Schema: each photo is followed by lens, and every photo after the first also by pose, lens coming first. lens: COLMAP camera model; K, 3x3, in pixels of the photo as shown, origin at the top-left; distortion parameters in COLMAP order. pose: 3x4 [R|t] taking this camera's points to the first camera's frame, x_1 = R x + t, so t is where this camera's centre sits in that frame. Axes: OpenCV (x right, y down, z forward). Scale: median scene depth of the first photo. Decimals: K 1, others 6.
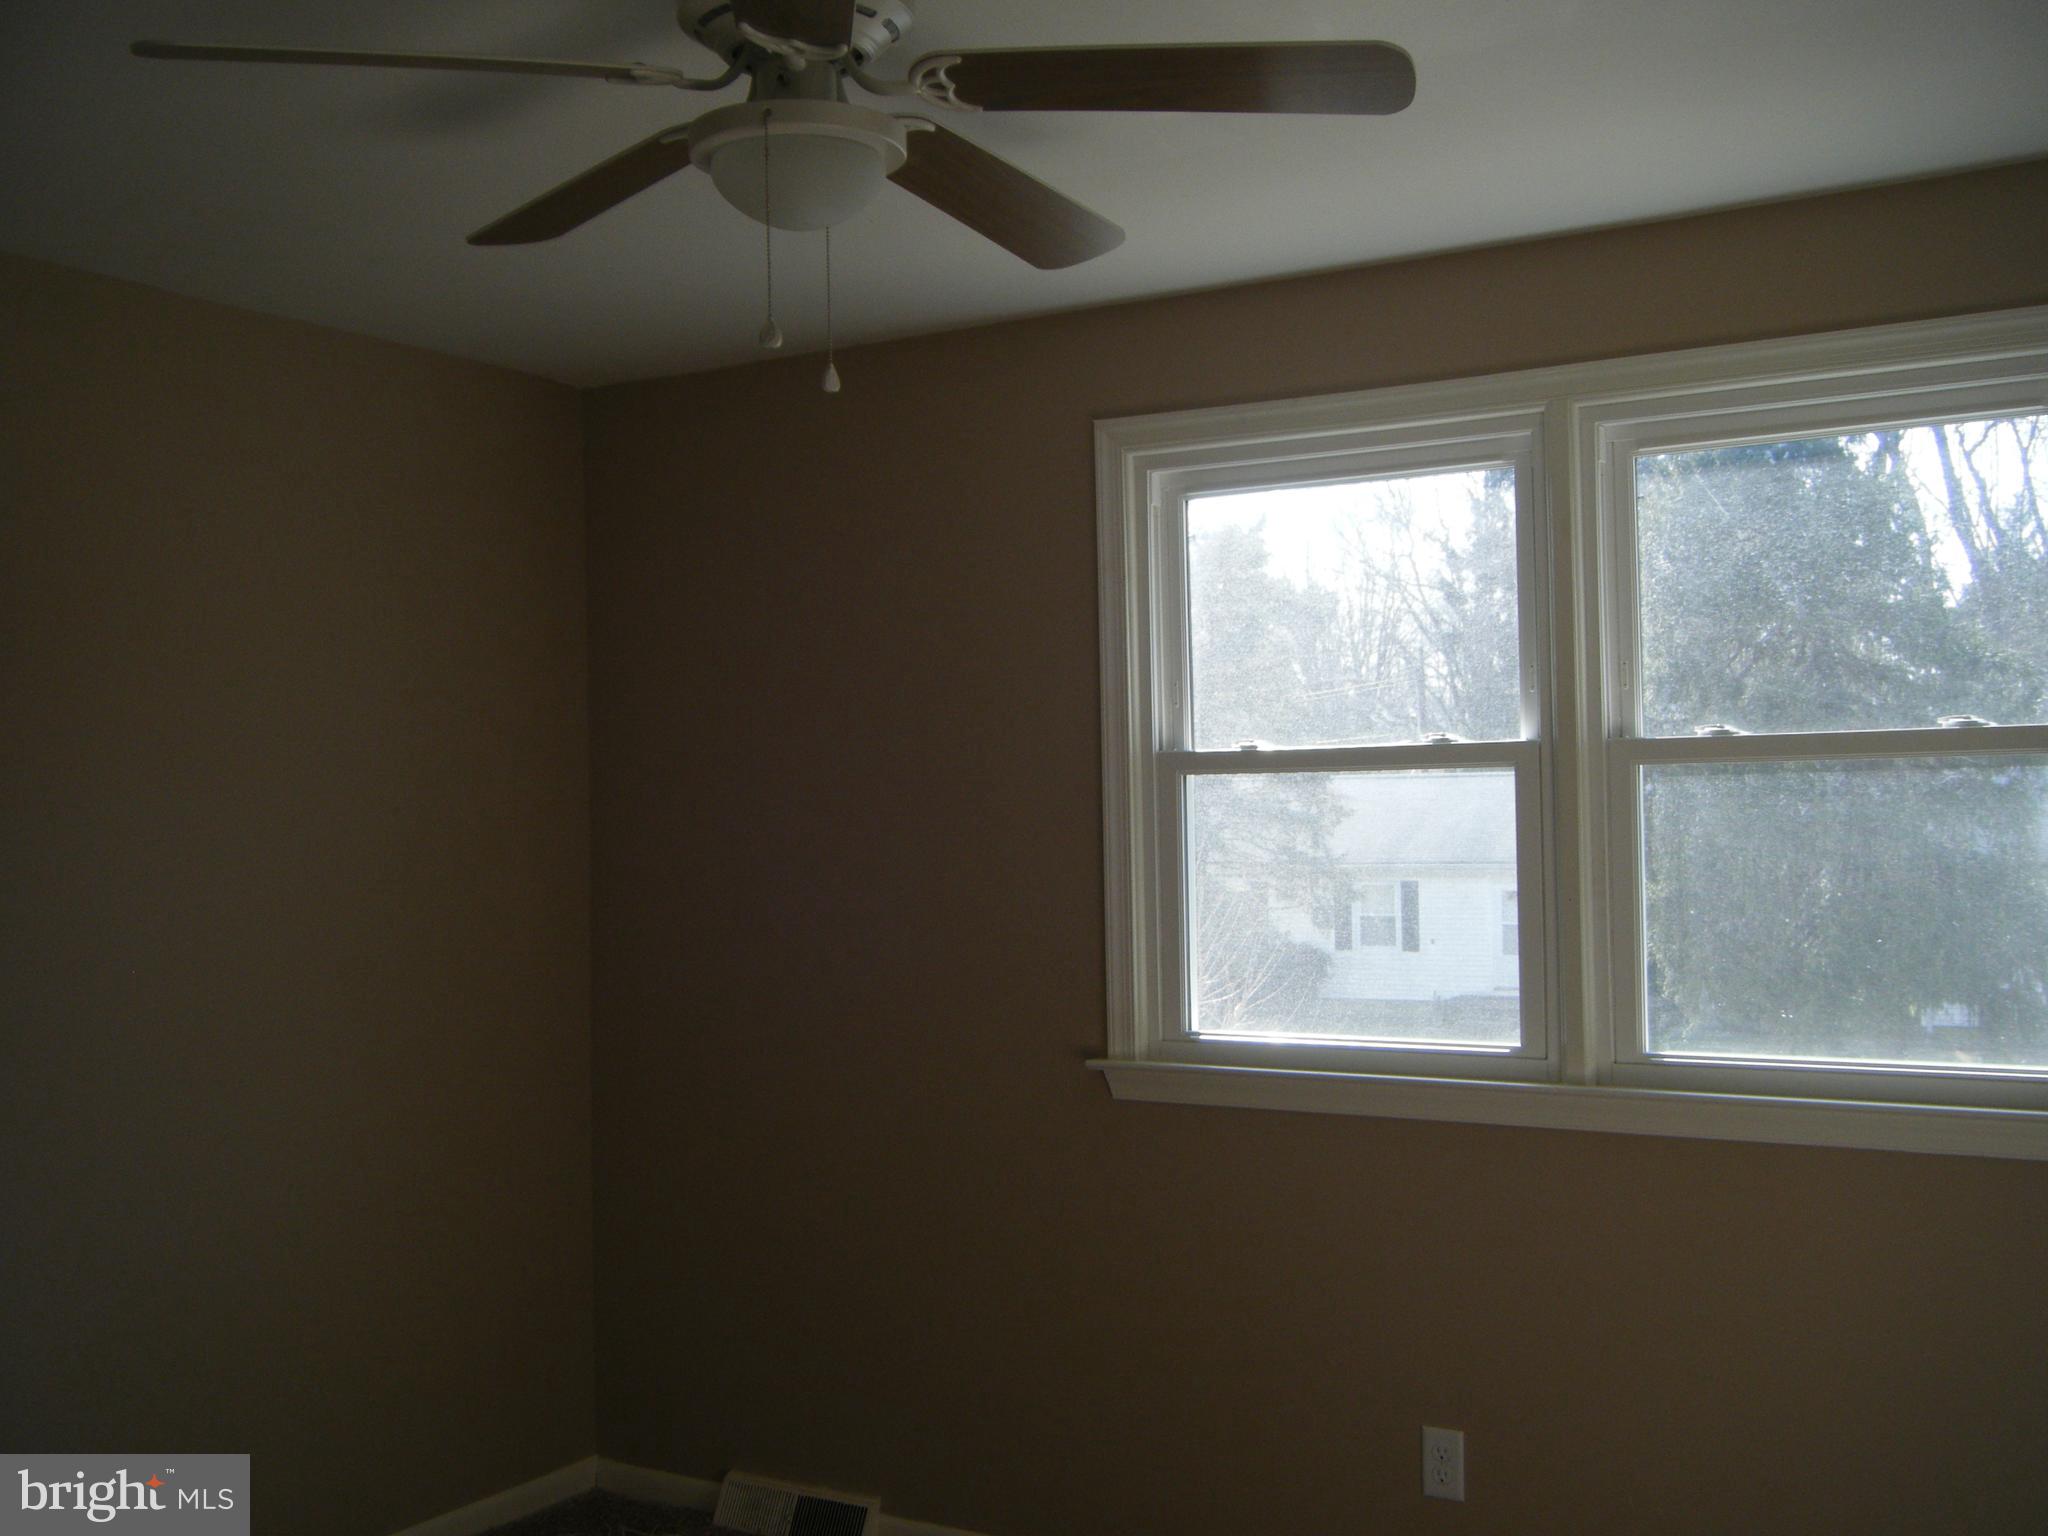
lens RADIAL K [[2247.9, 0, 1021.5], [0, 2247.9, 823.9], [0, 0, 1]] dist [0.049358, 0.008649]
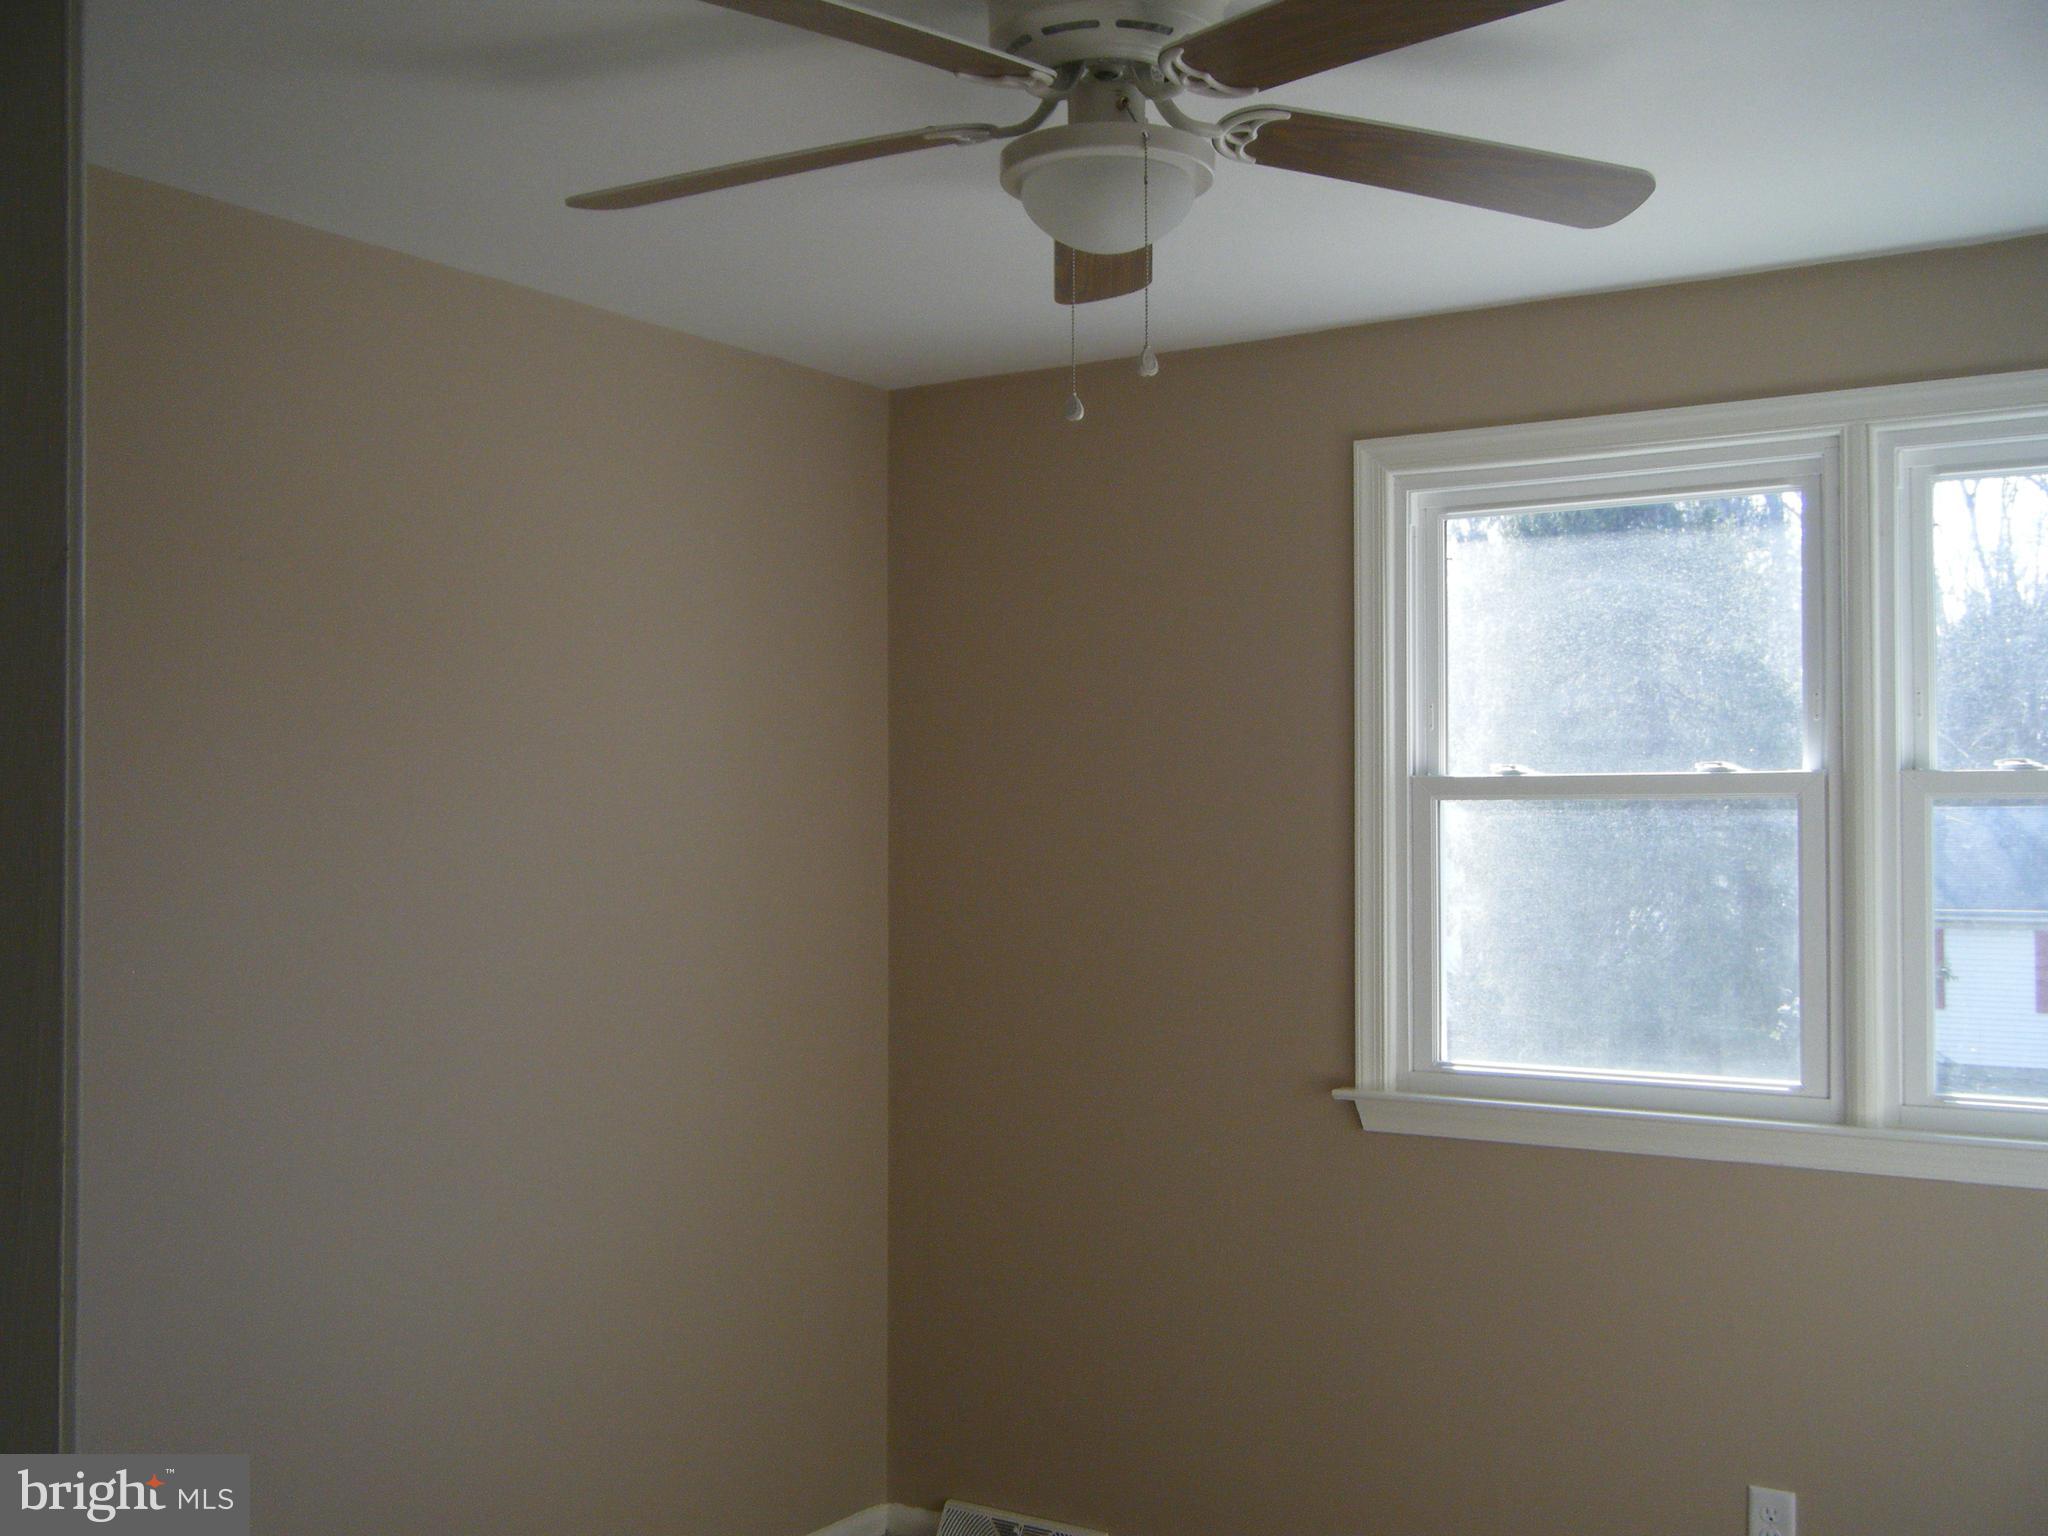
lens RADIAL K [[2156.2, 0, 1030.2], [0, 2156.2, 770.1], [0, 0, 1]] dist [0.004773, -0.001645]
pose [[0.999673, 0.019313, -0.016740, -0.090872], [-0.019882, 0.999208, -0.034479, 0.001381], [0.016060, 0.034801, 0.999265, 0.057308]]
